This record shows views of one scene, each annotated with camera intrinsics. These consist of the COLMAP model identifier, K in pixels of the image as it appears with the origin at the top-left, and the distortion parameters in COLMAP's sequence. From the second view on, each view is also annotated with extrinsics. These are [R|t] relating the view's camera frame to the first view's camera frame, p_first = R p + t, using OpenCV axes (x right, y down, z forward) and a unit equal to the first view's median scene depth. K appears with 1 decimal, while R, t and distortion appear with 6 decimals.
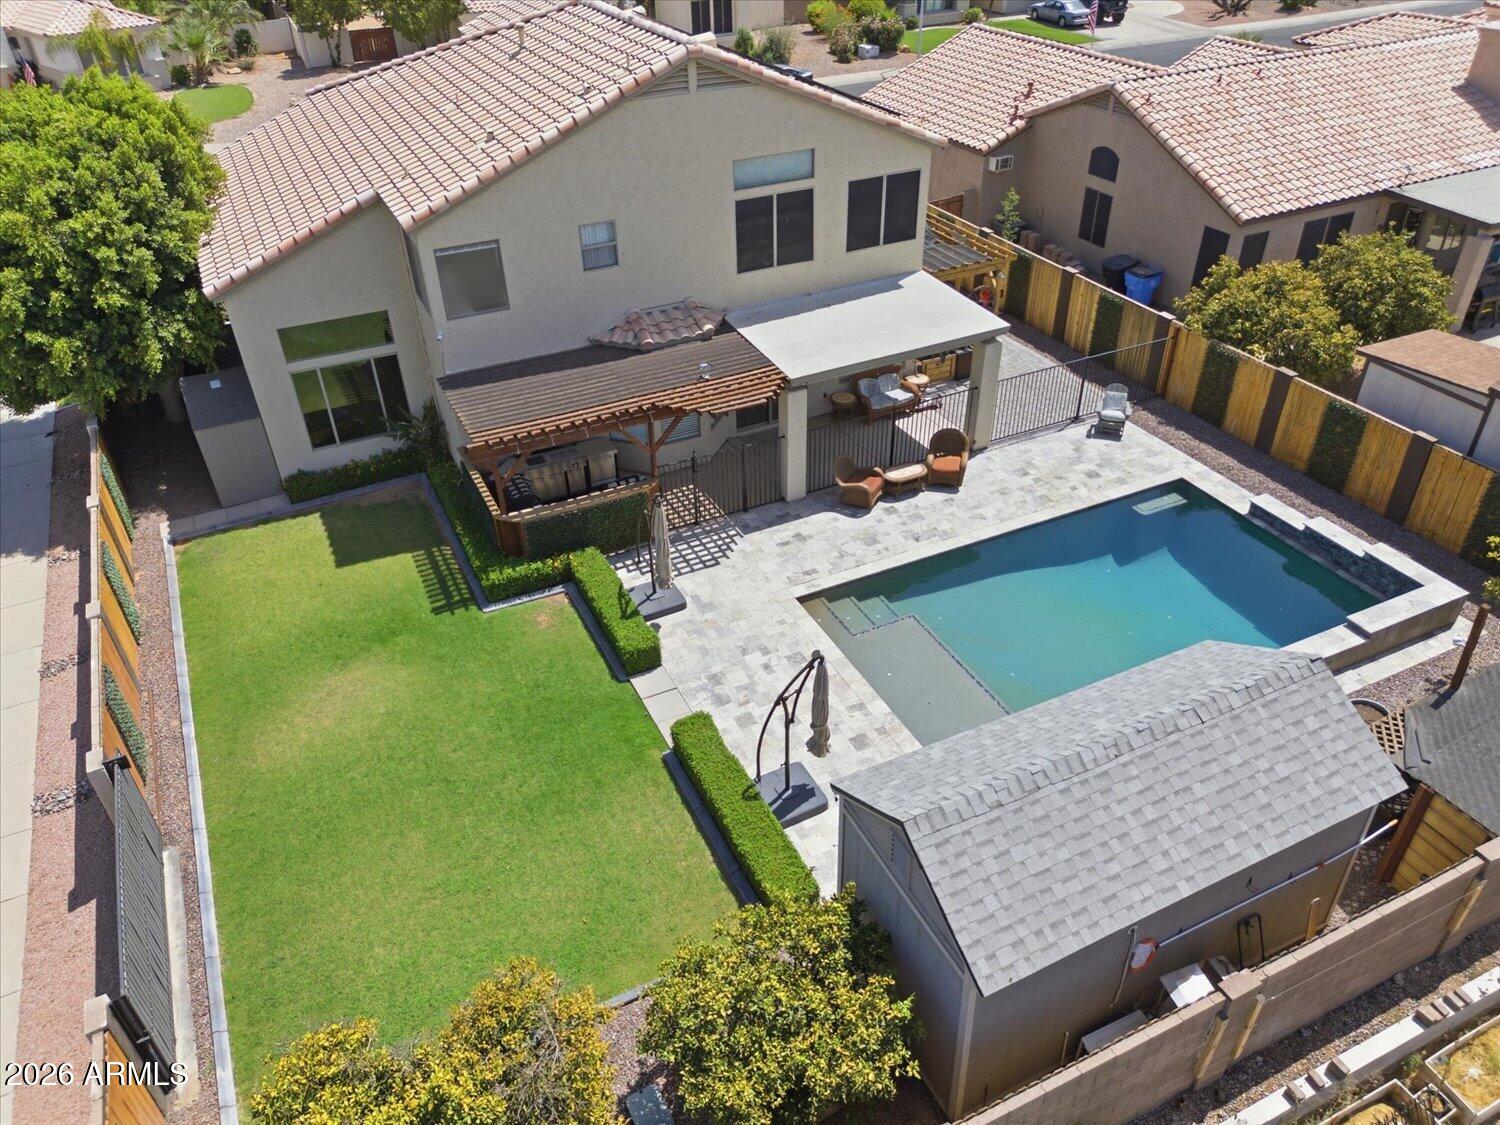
lens RADIAL K [[1070.9, 0, 750.0], [0, 1070.9, 562.5], [0, 0, 1]] dist [0.055974, -0.001293]
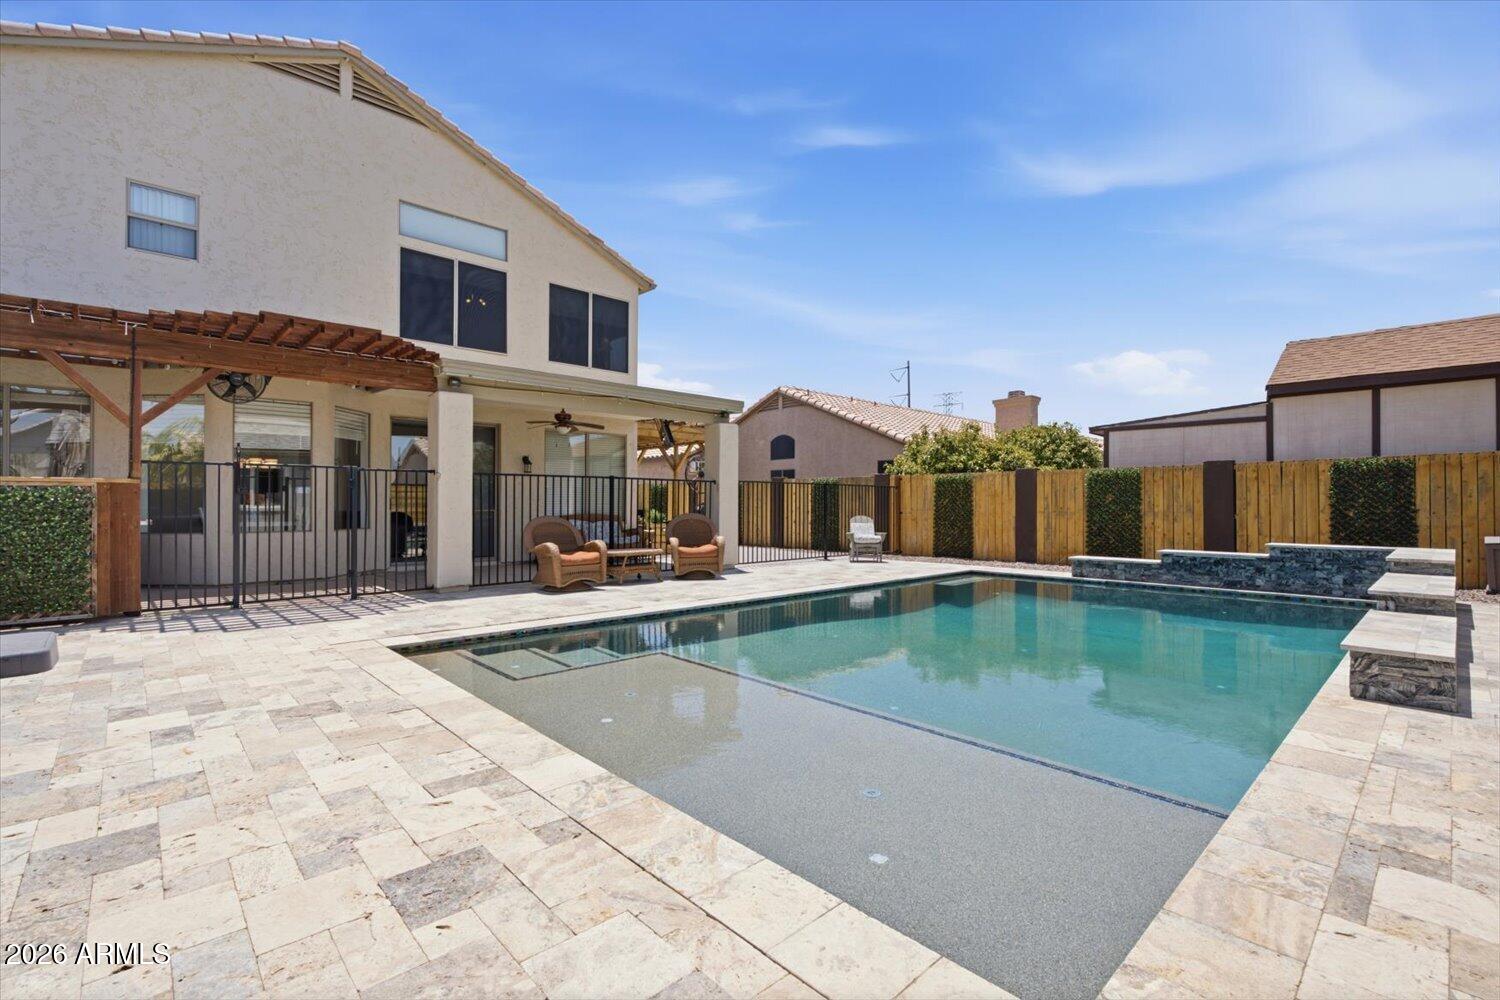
lens RADIAL K [[674.7, 0, 750.0], [0, 674.7, 500.0], [0, 0, 1]] dist [-0.003904, -0.000114]
pose [[0.952823, 0.025197, 0.302479, 0.084035], [0.154569, 0.817372, -0.554987, 0.133923], [-0.261222, 0.575559, 0.774916, 0.614316]]
